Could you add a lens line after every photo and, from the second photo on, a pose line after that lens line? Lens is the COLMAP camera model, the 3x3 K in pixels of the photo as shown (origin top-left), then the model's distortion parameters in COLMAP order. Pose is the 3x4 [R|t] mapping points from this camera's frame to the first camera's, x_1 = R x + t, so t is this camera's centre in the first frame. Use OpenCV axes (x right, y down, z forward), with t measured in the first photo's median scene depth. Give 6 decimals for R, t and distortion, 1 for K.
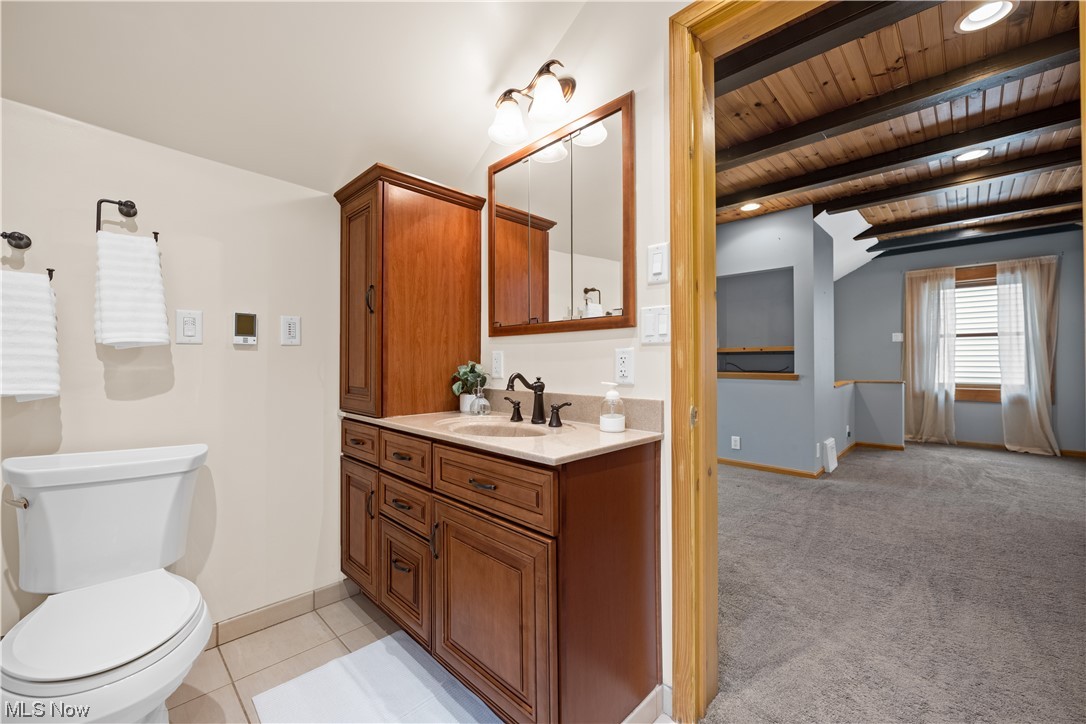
lens RADIAL K [[430.6, 0, 537.1], [0, 430.6, 363.1], [0, 0, 1]] dist [-0.009267, 0.000504]
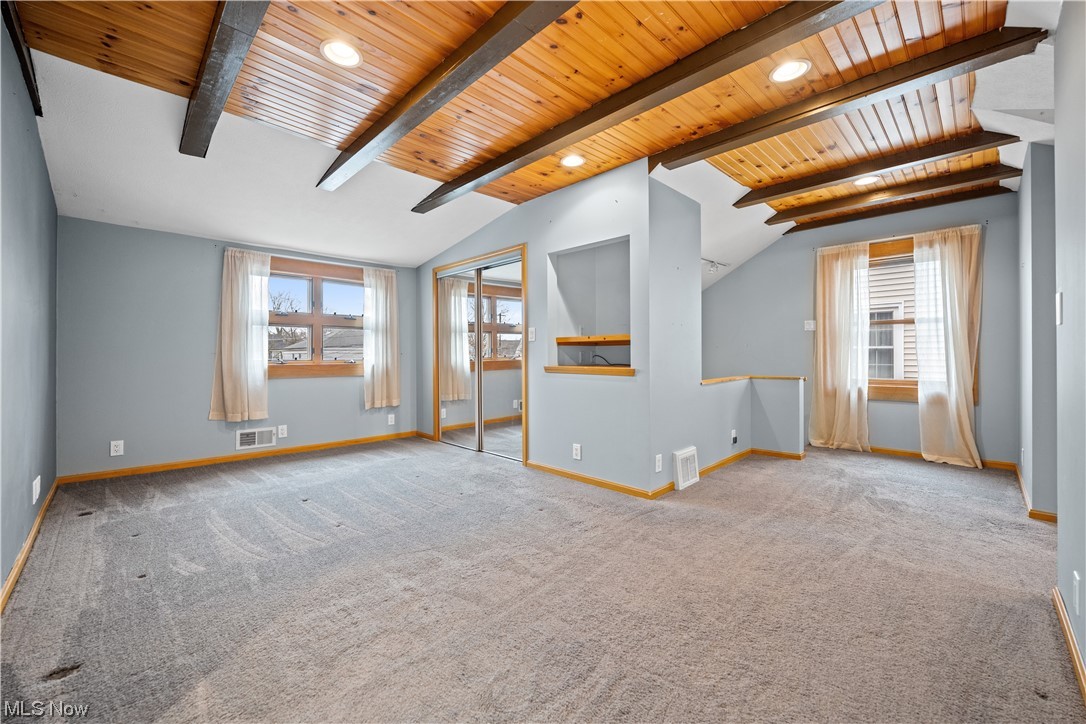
lens RADIAL K [[430.6, 0, 548.7], [0, 430.6, 356.9], [0, 0, 1]] dist [-0.009267, 0.000504]
pose [[0.999967, 0.000426, -0.008107, 0.379734], [-0.000421, 1.000000, 0.000591, 0.002921], [0.008107, -0.000588, 0.999967, 0.158951]]
